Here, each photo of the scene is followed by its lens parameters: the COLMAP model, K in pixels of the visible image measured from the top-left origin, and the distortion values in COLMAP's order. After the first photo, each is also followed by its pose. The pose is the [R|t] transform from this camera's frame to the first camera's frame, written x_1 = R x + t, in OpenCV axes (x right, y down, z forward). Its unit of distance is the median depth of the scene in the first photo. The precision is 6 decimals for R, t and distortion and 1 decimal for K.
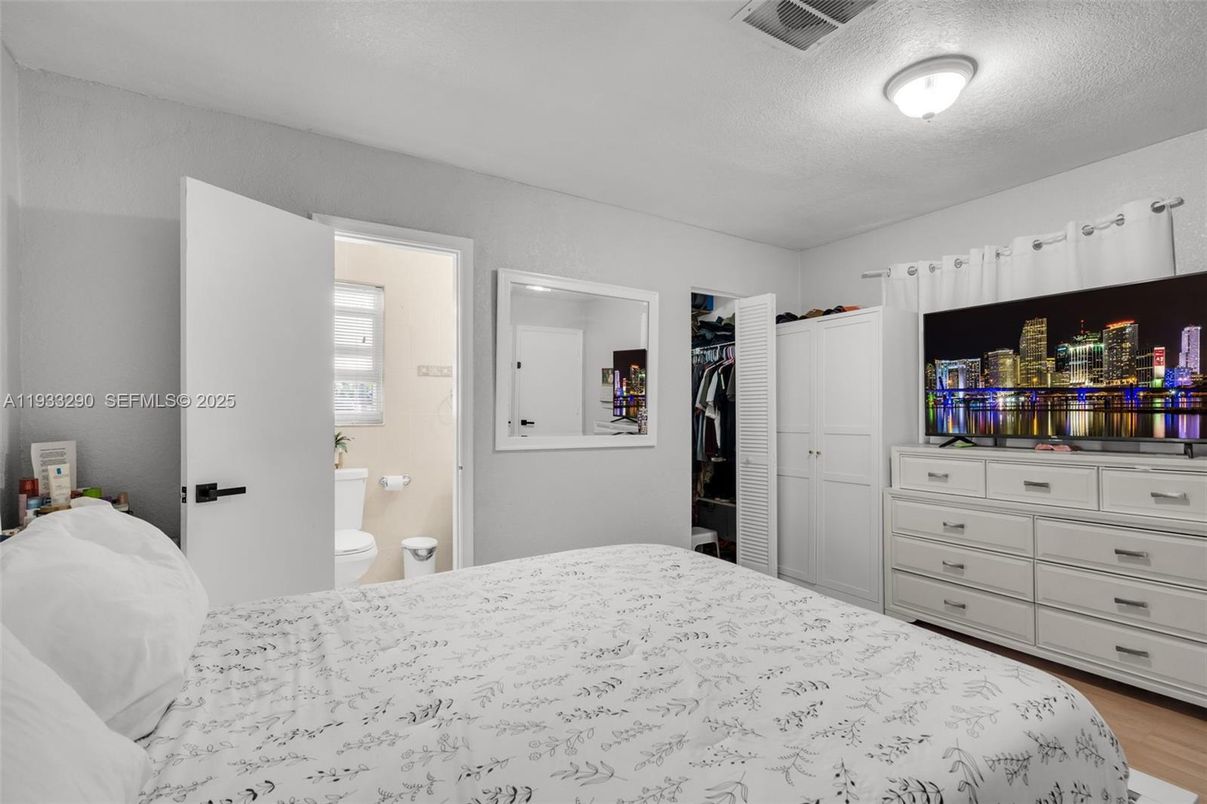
lens RADIAL K [[574.6, 0, 602.0], [0, 574.6, 405.9], [0, 0, 1]] dist [-0.005581, -0.000675]
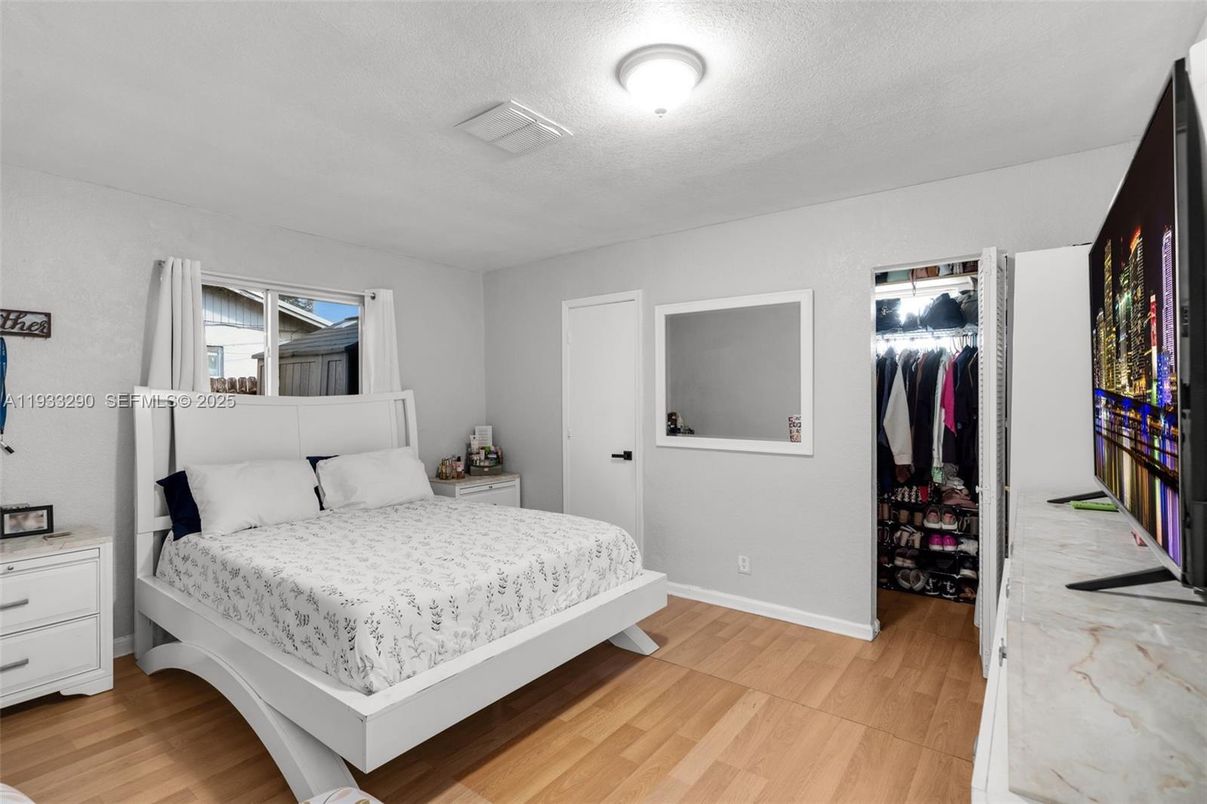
lens RADIAL K [[574.6, 0, 598.5], [0, 574.6, 401.1], [0, 0, 1]] dist [-0.005581, -0.000675]
pose [[0.319522, -0.006647, -0.947556, 2.341099], [0.025867, 0.999664, 0.001710, -0.077176], [0.947226, -0.025056, 0.319586, 1.010458]]
